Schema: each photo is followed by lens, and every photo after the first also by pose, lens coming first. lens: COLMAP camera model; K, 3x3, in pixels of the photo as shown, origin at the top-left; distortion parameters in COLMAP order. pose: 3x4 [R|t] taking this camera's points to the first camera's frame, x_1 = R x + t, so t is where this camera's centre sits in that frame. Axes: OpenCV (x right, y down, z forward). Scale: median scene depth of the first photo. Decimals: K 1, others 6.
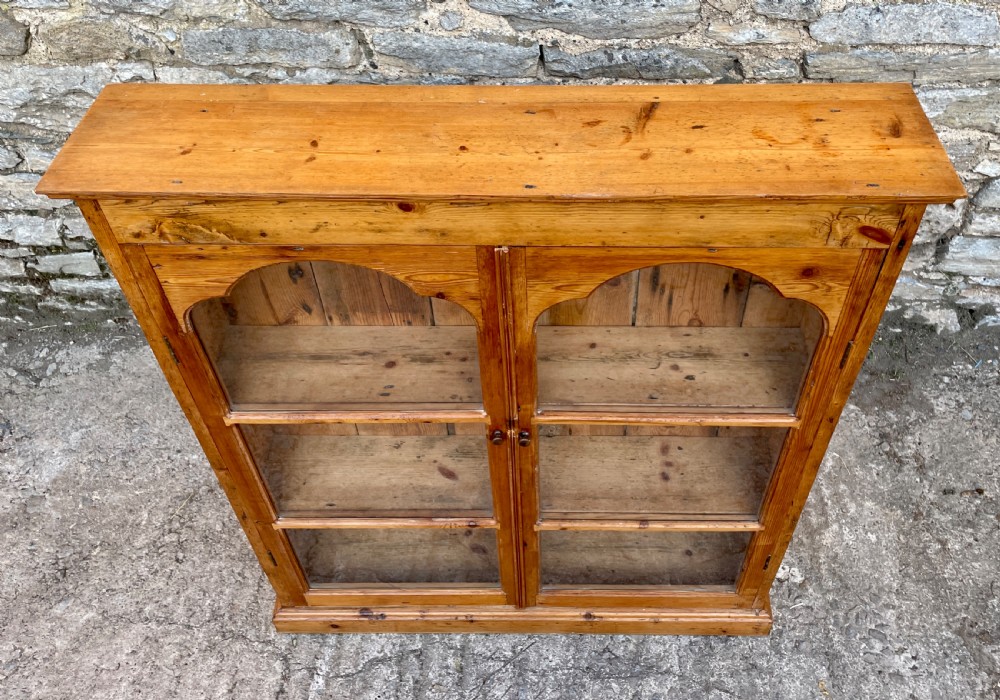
lens RADIAL K [[869.8, 0, 529.5], [0, 869.8, 306.2], [0, 0, 1]] dist [0.039584, -0.023616]
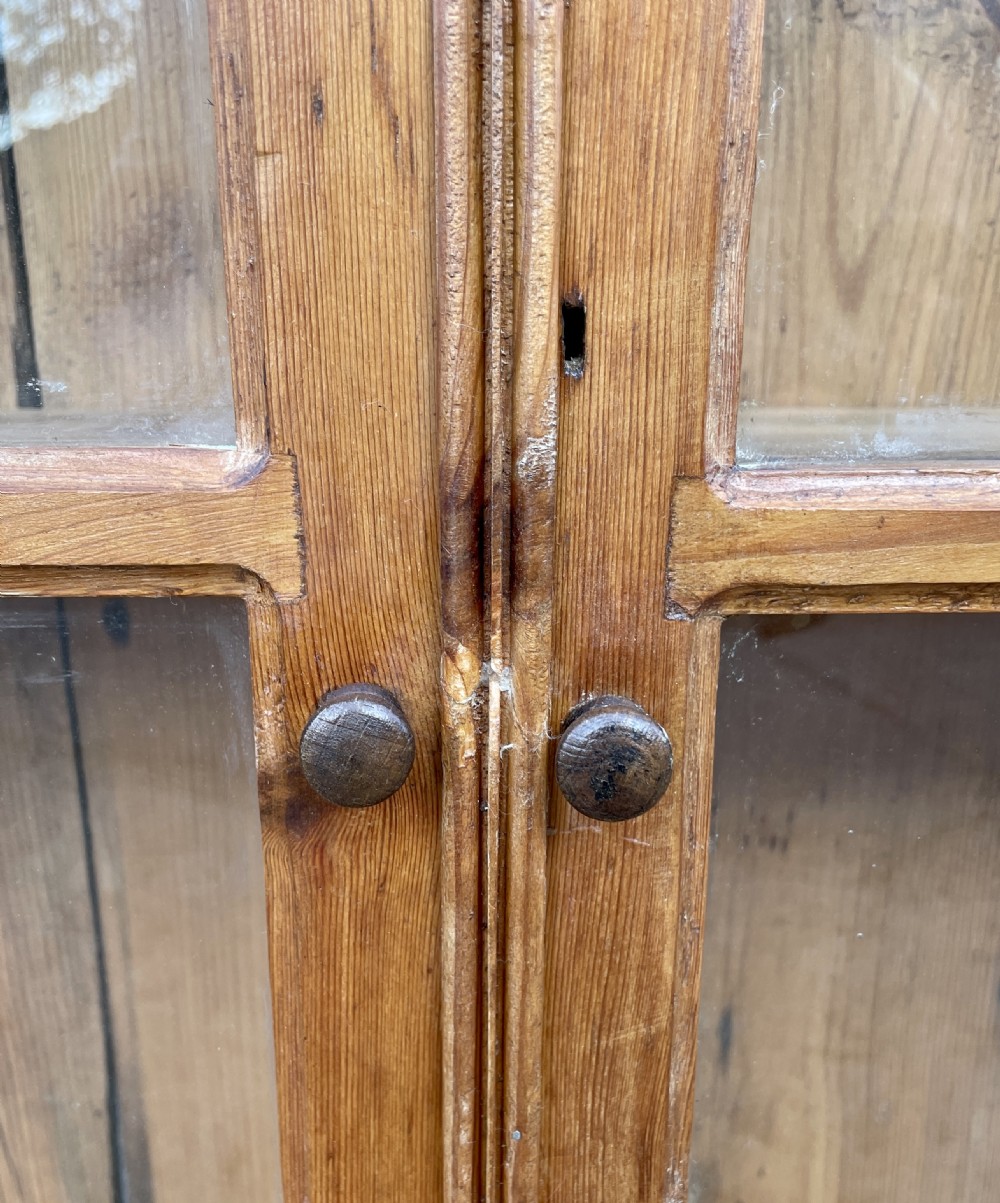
lens RADIAL K [[1197.6, 0, 466.3], [0, 1197.6, 721.1], [0, 0, 1]] dist [0.062818, 0.000000]
pose [[0.999814, 0.010149, 0.016391, -0.019299], [-0.000848, 0.872538, -0.488545, 0.165341], [-0.019260, 0.488440, 0.872385, 0.654868]]
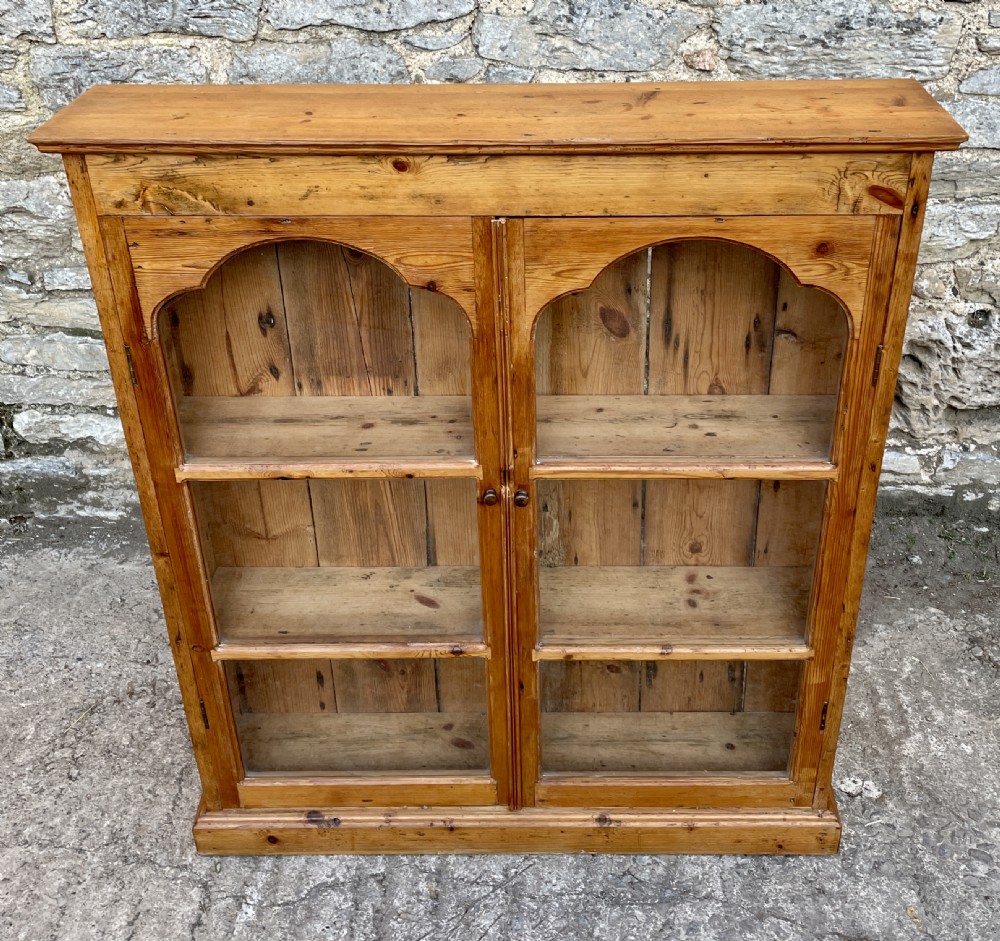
lens RADIAL K [[1189.5, 0, 526.1], [0, 1189.5, 398.9], [0, 0, 1]] dist [0.037551, 0.000000]
pose [[0.999998, 0.001494, 0.001171, -0.001970], [-0.001117, 0.961801, -0.273747, 0.285318], [-0.001535, 0.273745, 0.961801, -0.119047]]
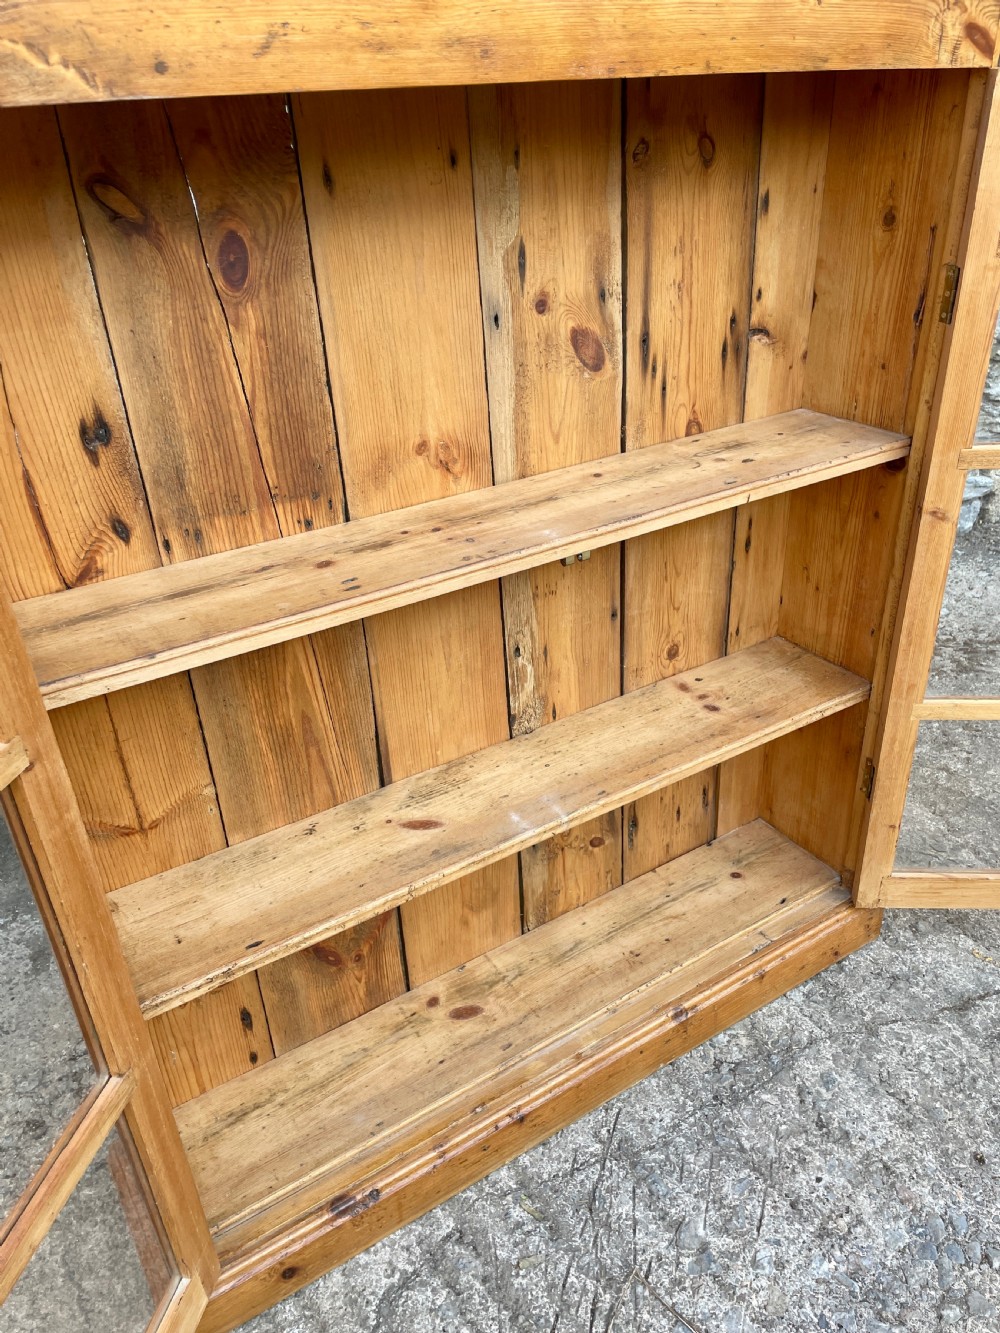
lens RADIAL K [[1022.8, 0, 518.8], [0, 1022.8, 682.4], [0, 0, 1]] dist [0.073135, -0.105588]
pose [[0.832926, -0.291746, 0.470232, -0.297427], [0.418840, 0.887718, -0.191127, 0.238725], [-0.361673, 0.356147, 0.861598, 0.333262]]
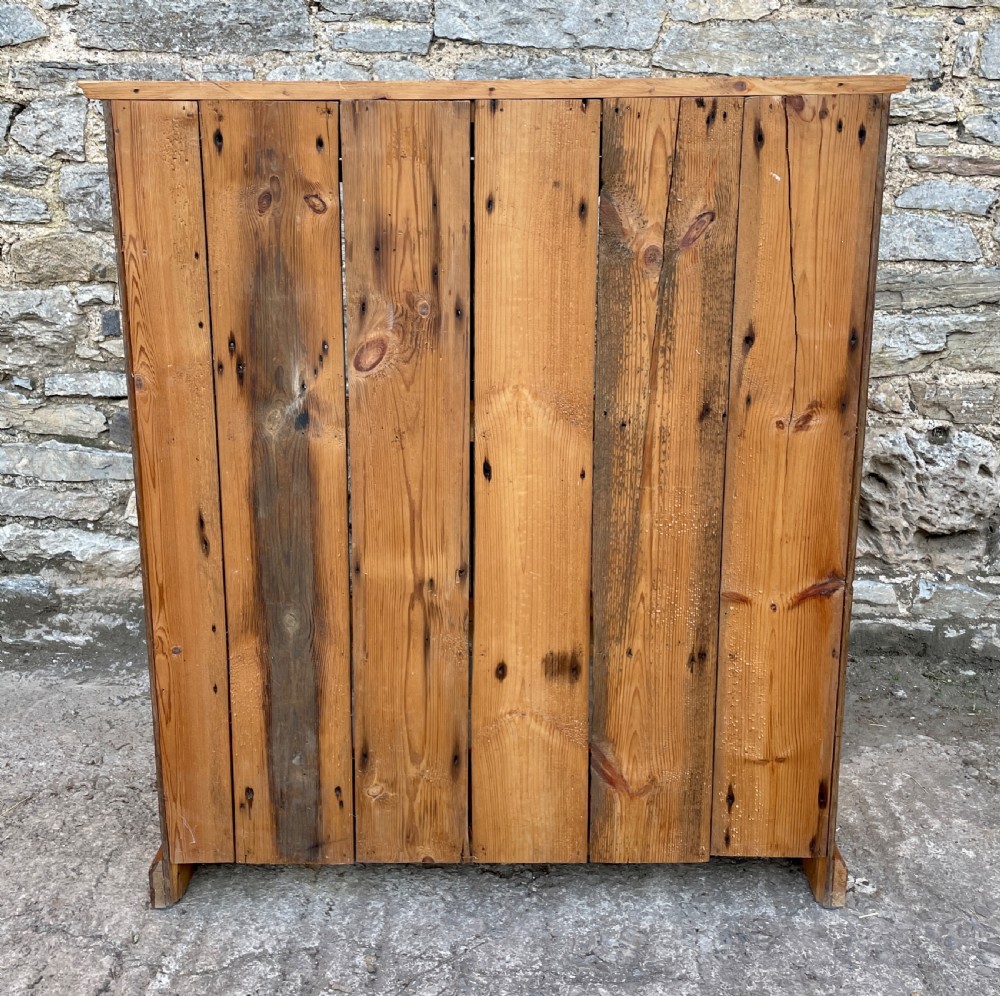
lens RADIAL K [[1132.8, 0, 488.2], [0, 1132.8, 401.8], [0, 0, 1]] dist [0.023706, 0.000000]
pose [[0.999348, 0.015842, -0.032433, 0.031106], [-0.031247, 0.829503, -0.557628, 0.540691], [0.018069, 0.558278, 0.829457, 0.029824]]
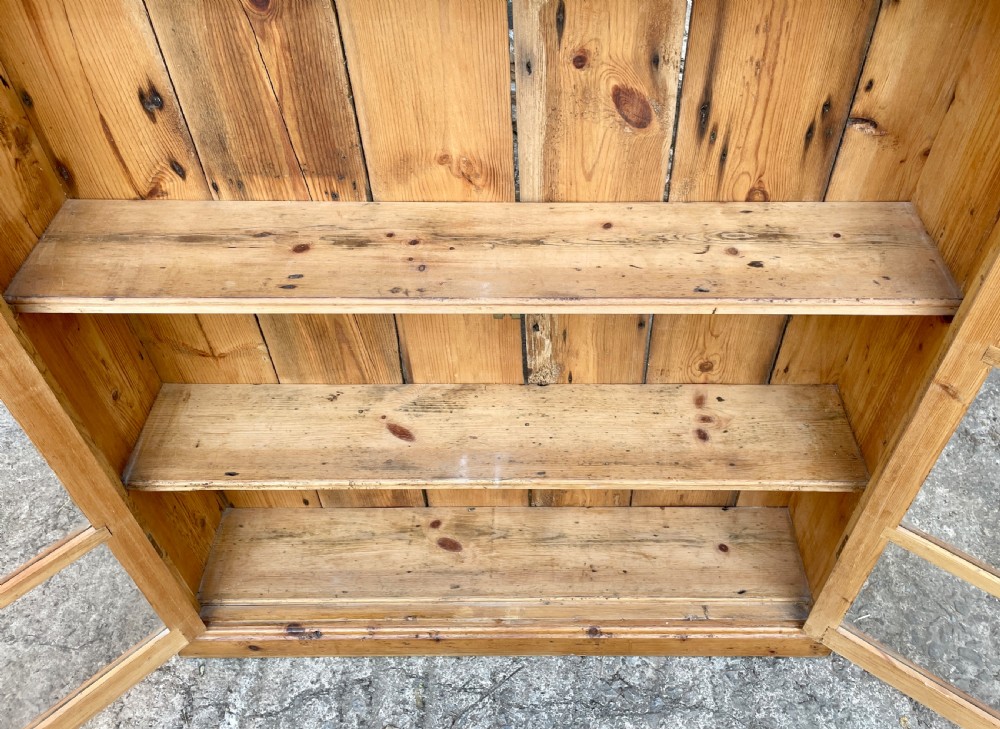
lens RADIAL K [[805.9, 0, 536.0], [0, 805.9, 337.7], [0, 0, 1]] dist [0.068432, -0.088927]
pose [[0.999828, 0.001233, 0.018528, 0.005183], [-0.000978, 0.999905, -0.013752, 0.111203], [-0.018543, 0.013731, 0.999734, 0.299199]]
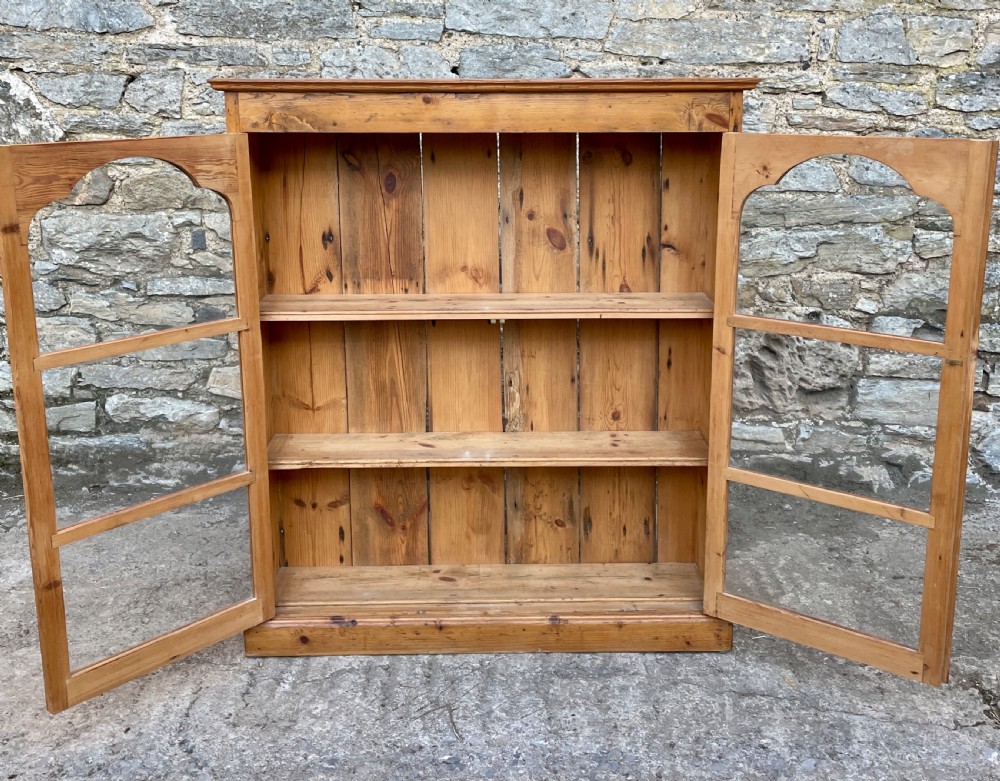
lens RADIAL K [[1067.6, 0, 493.1], [0, 1067.6, 311.5], [0, 0, 1]] dist [0.046313, 0.000000]
pose [[0.999699, 0.006283, 0.023699, -0.036814], [0.008006, 0.829970, -0.557750, 0.756370], [-0.023173, 0.557772, 0.829670, -0.250126]]
